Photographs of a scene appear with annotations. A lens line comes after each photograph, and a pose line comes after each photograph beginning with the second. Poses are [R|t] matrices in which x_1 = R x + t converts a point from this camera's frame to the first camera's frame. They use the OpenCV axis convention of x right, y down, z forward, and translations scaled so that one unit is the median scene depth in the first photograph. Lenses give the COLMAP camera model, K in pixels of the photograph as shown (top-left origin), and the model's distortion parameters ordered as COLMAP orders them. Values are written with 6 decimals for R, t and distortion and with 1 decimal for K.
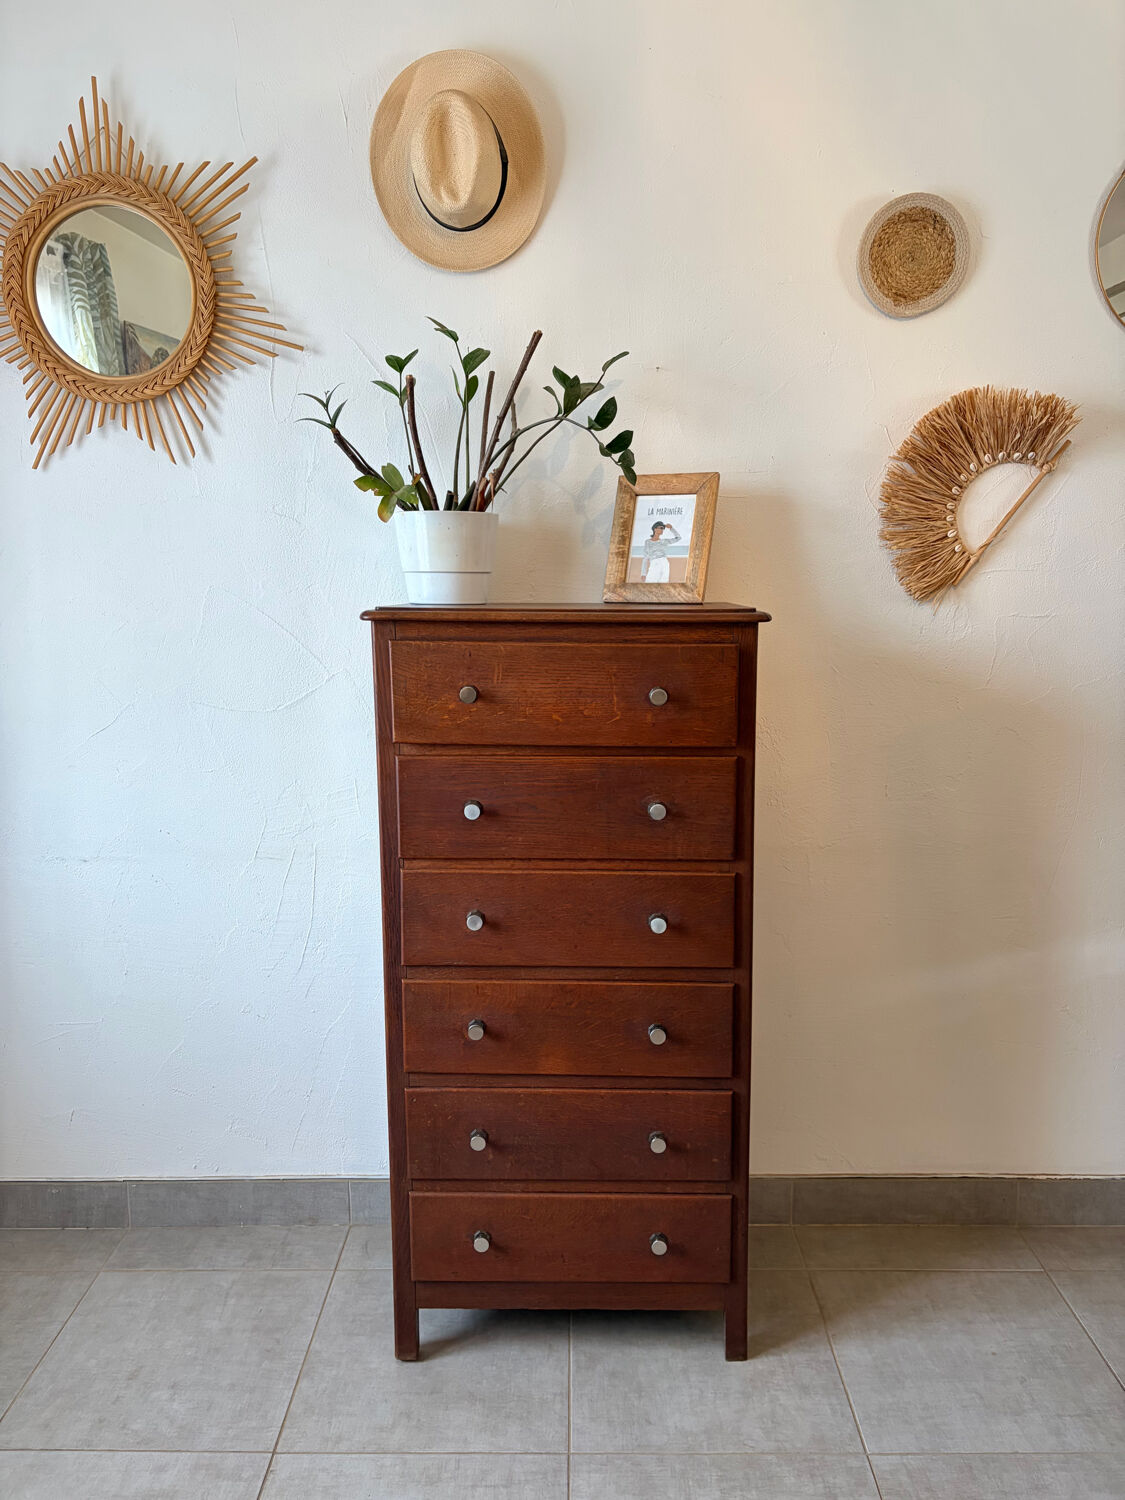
lens RADIAL K [[1123.3, 0, 560.7], [0, 1123.3, 751.3], [0, 0, 1]] dist [0.058848, -0.080900]
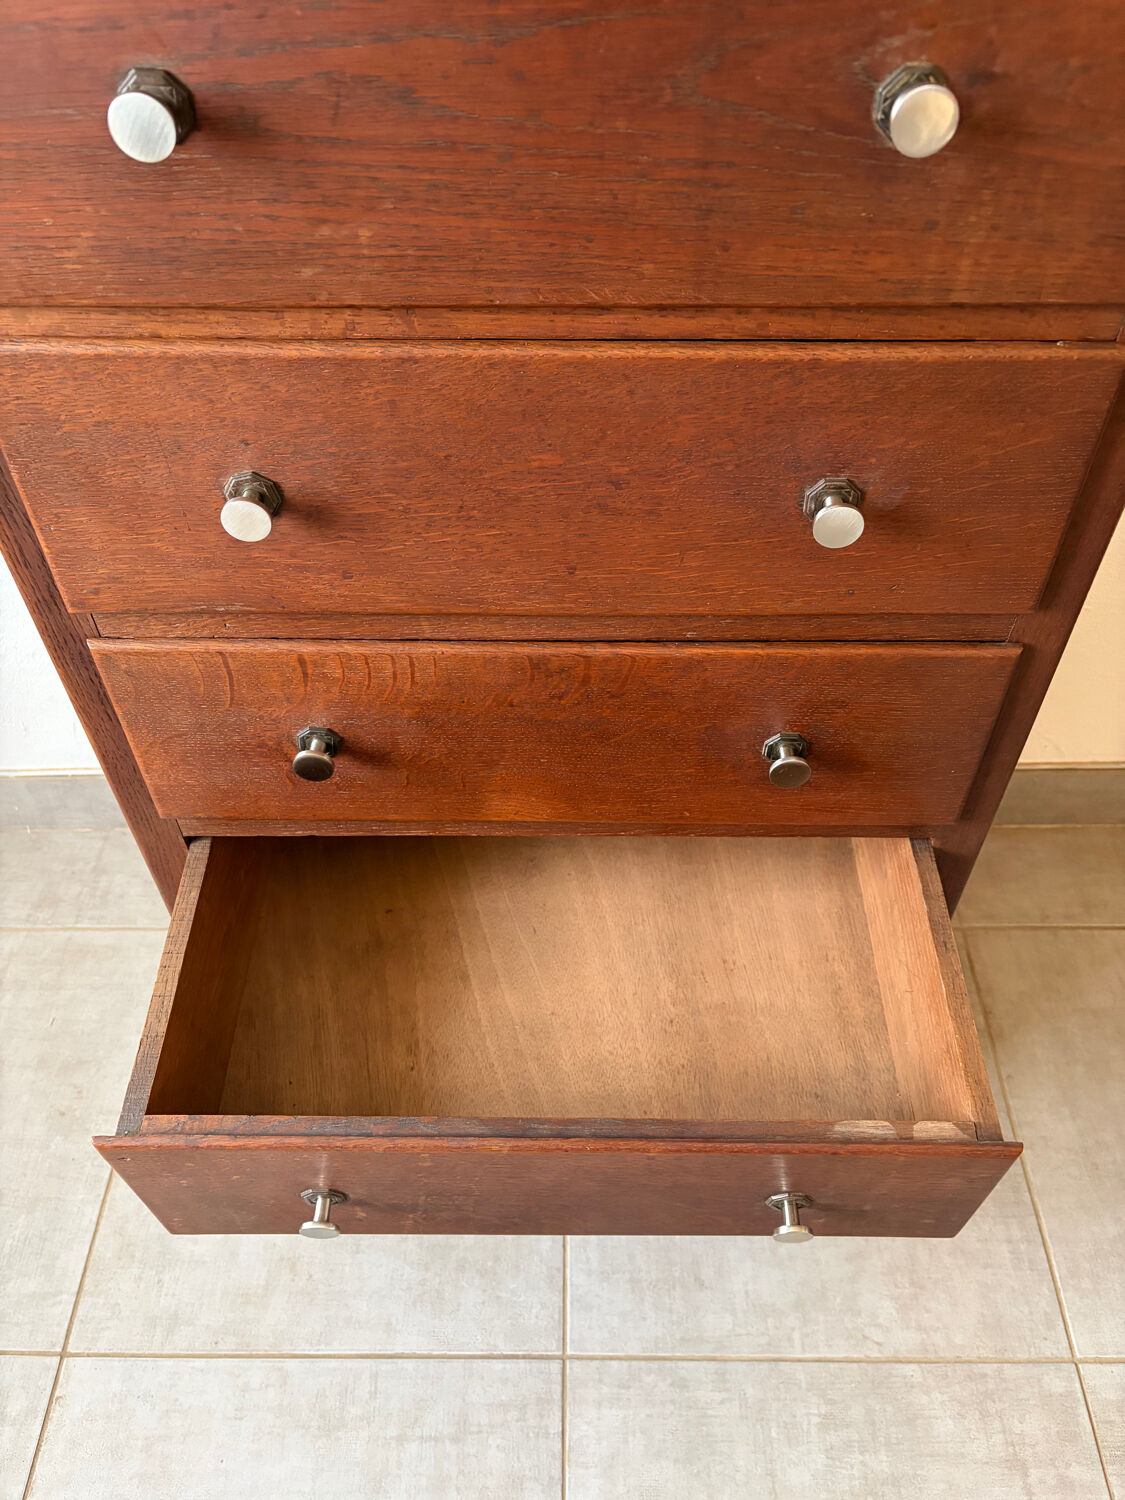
lens RADIAL K [[1133.5, 0, 559.1], [0, 1133.5, 751.2], [0, 0, 1]] dist [0.060014, -0.084504]
pose [[0.999949, -0.008374, -0.005726, 0.009508], [0.010117, 0.781827, 0.623414, 0.005618], [-0.000744, -0.623440, 0.781871, 0.656954]]
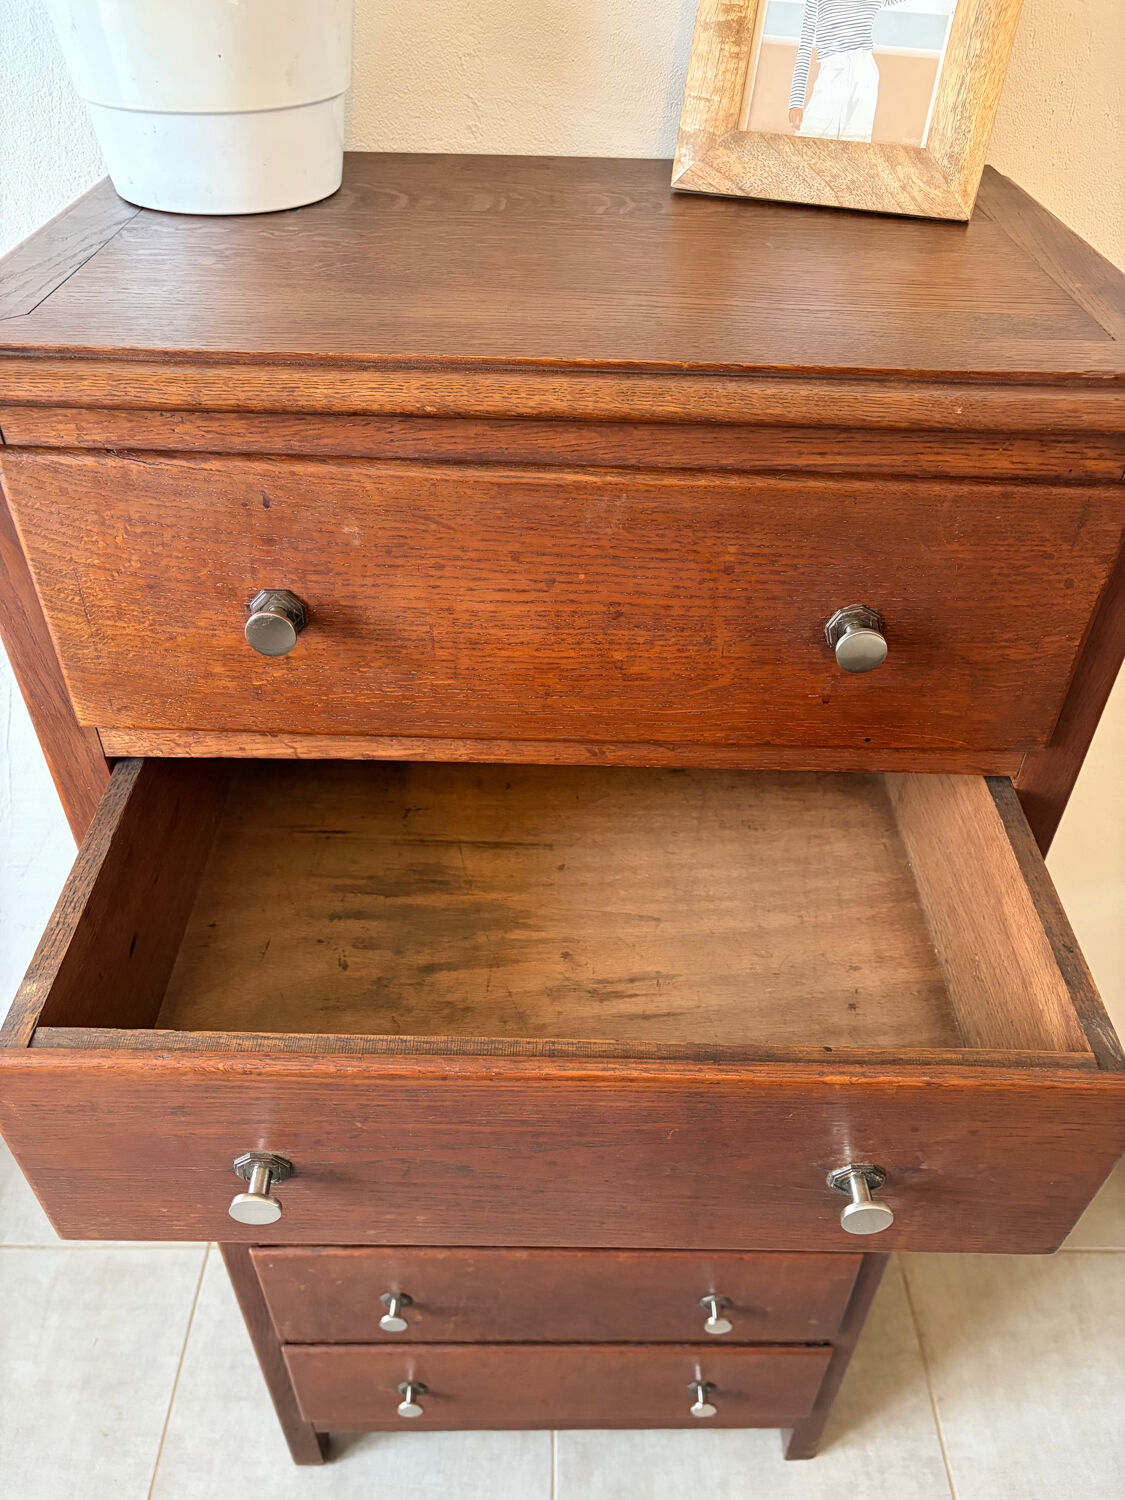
lens RADIAL K [[1131.3, 0, 556.1], [0, 1131.3, 753.0], [0, 0, 1]] dist [0.071311, -0.102369]
pose [[0.999795, 0.003564, 0.019920, -0.005273], [-0.013164, 0.862145, 0.506491, -0.169217], [-0.015368, -0.506650, 0.862015, 0.626282]]
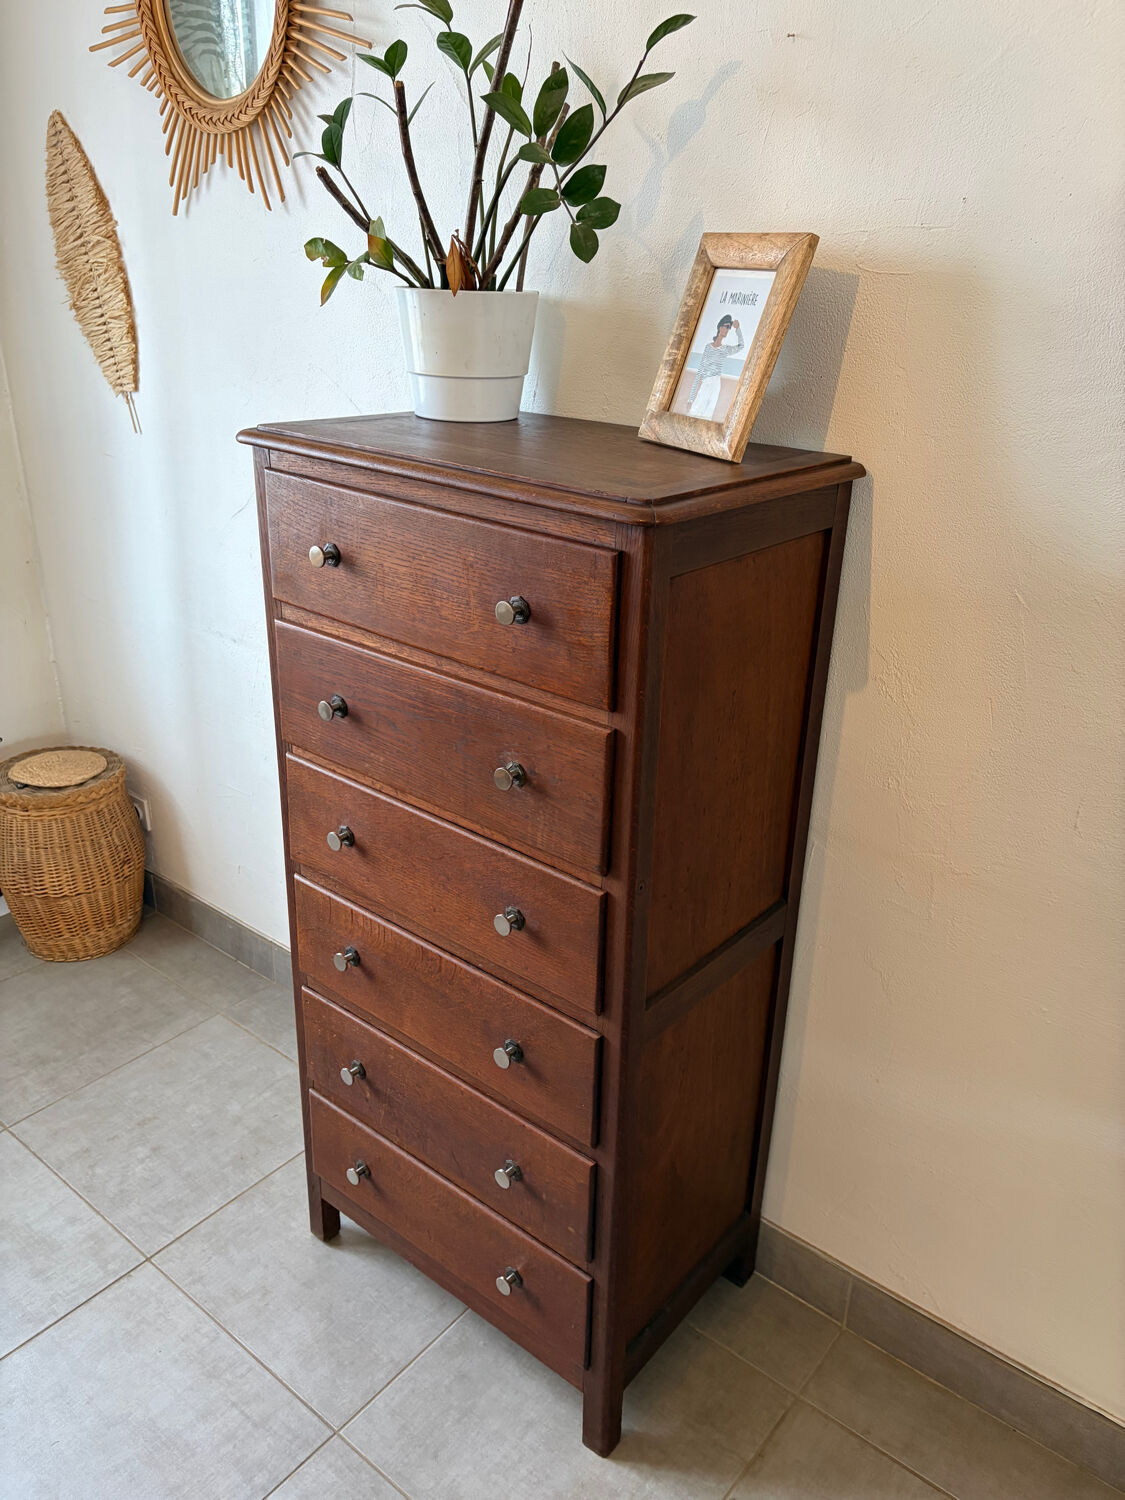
lens RADIAL K [[1130.5, 0, 562.1], [0, 1130.5, 753.4], [0, 0, 1]] dist [0.057766, -0.072855]
pose [[0.780905, 0.270132, -0.563220, 0.453213], [-0.127014, 0.951487, 0.280249, -0.144364], [0.611601, -0.147311, 0.777331, 0.439152]]
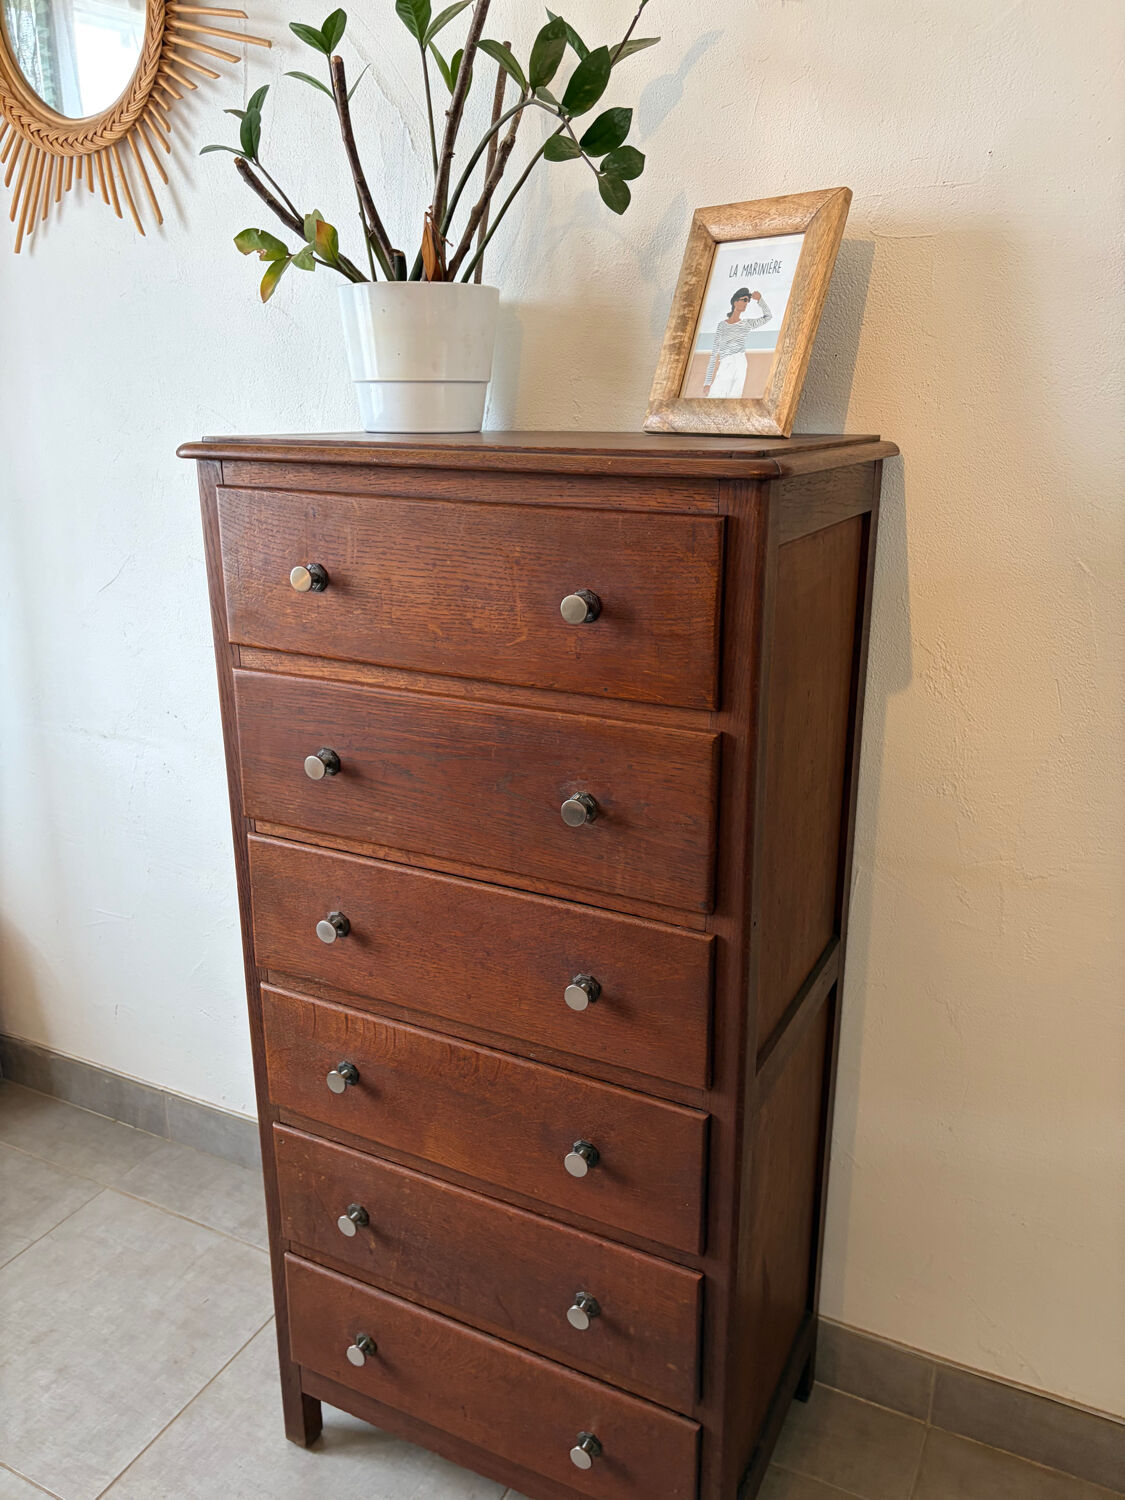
lens RADIAL K [[1137.3, 0, 553.3], [0, 1137.3, 746.9], [0, 0, 1]] dist [0.049563, -0.063890]
pose [[0.893837, 0.130660, -0.428933, 0.291231], [-0.067605, 0.984937, 0.159147, -0.064251], [0.443266, -0.113254, 0.889207, 0.436781]]
